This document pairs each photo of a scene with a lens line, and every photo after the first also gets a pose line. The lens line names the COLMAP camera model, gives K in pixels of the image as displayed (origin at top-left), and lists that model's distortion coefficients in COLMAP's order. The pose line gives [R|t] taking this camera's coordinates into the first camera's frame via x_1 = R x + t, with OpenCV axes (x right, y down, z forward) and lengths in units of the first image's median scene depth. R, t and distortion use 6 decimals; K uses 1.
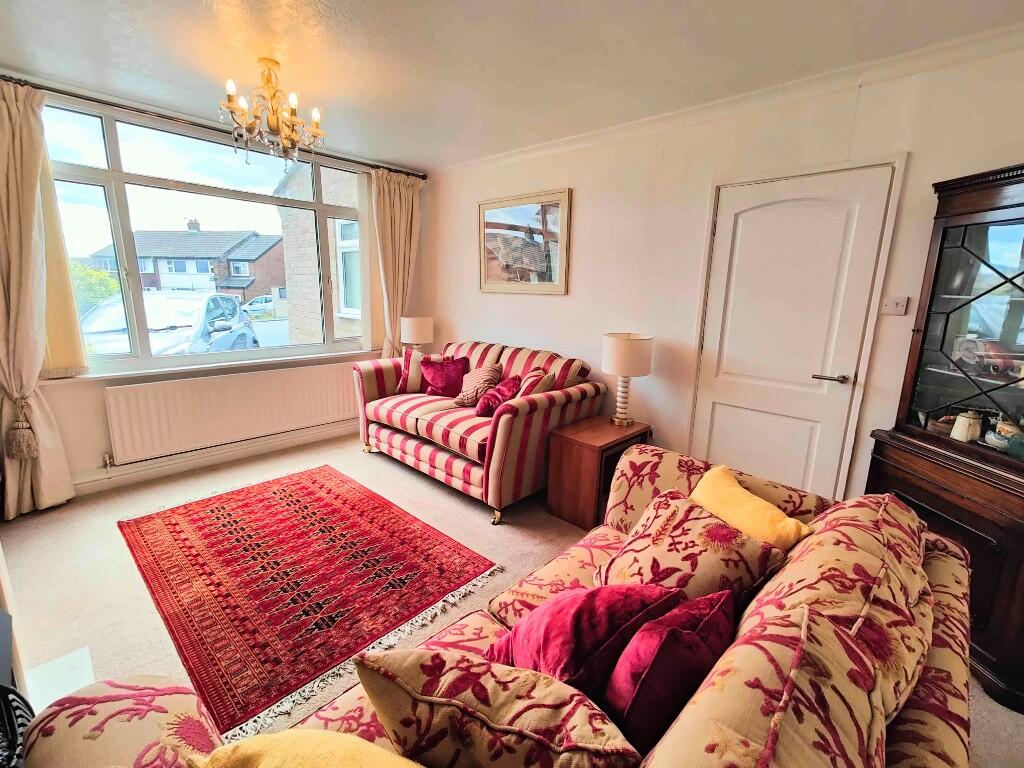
lens RADIAL K [[449.7, 0, 509.7], [0, 449.7, 381.4], [0, 0, 1]] dist [0.001746, -0.000027]
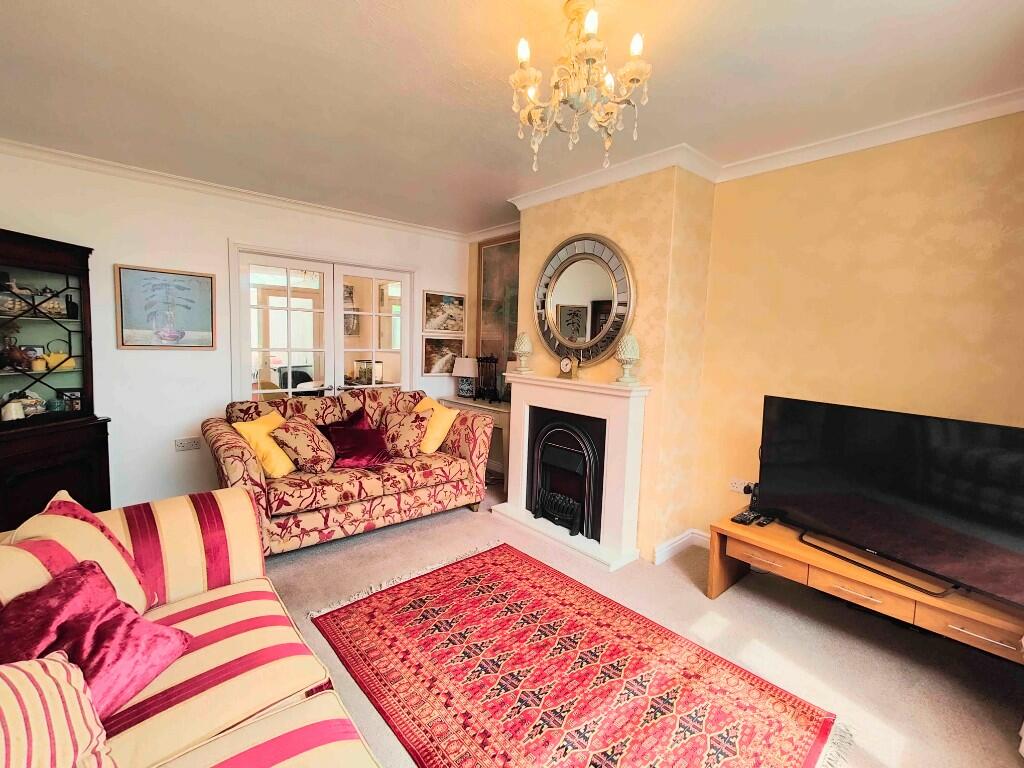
lens RADIAL K [[449.7, 0, 509.7], [0, 449.7, 381.4], [0, 0, 1]] dist [0.001746, -0.000027]
pose [[-0.994080, -0.054705, 0.093879, -0.401265], [-0.024827, 0.955512, 0.293906, -0.289926], [-0.105780, 0.289835, -0.951213, 1.385772]]
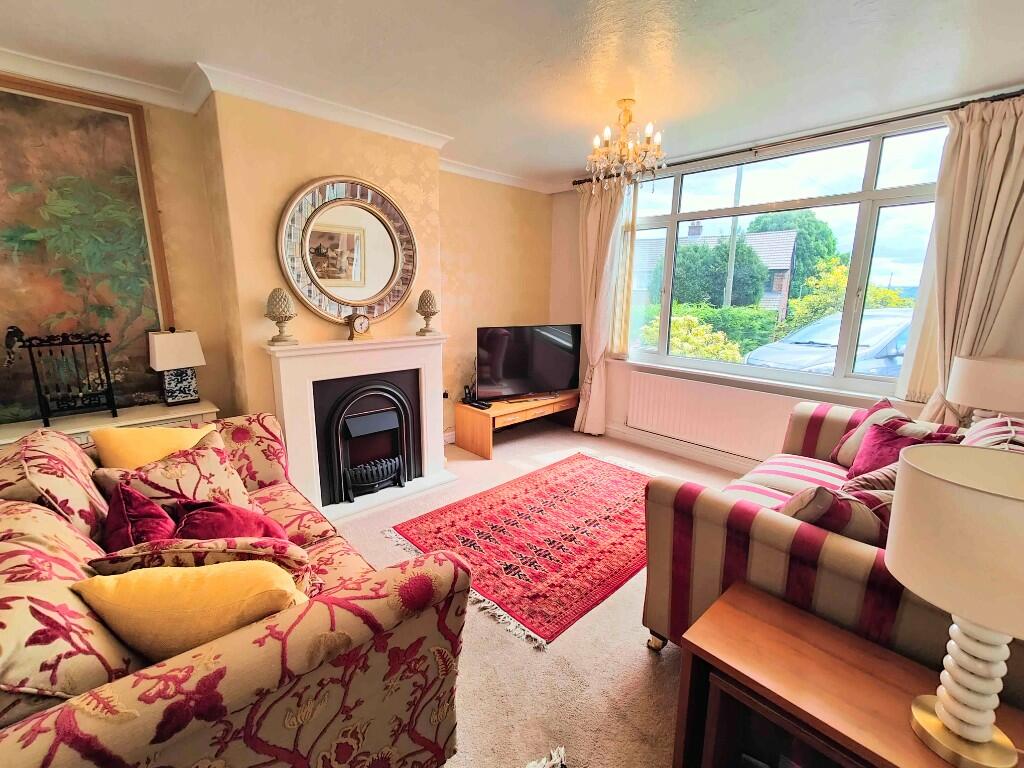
lens RADIAL K [[449.7, 0, 509.7], [0, 449.7, 381.4], [0, 0, 1]] dist [0.001746, -0.000027]
pose [[-0.068606, 0.177268, -0.981768, 0.557342], [-0.211117, 0.959221, 0.187950, -0.146156], [0.975050, 0.220163, -0.028384, 0.694565]]
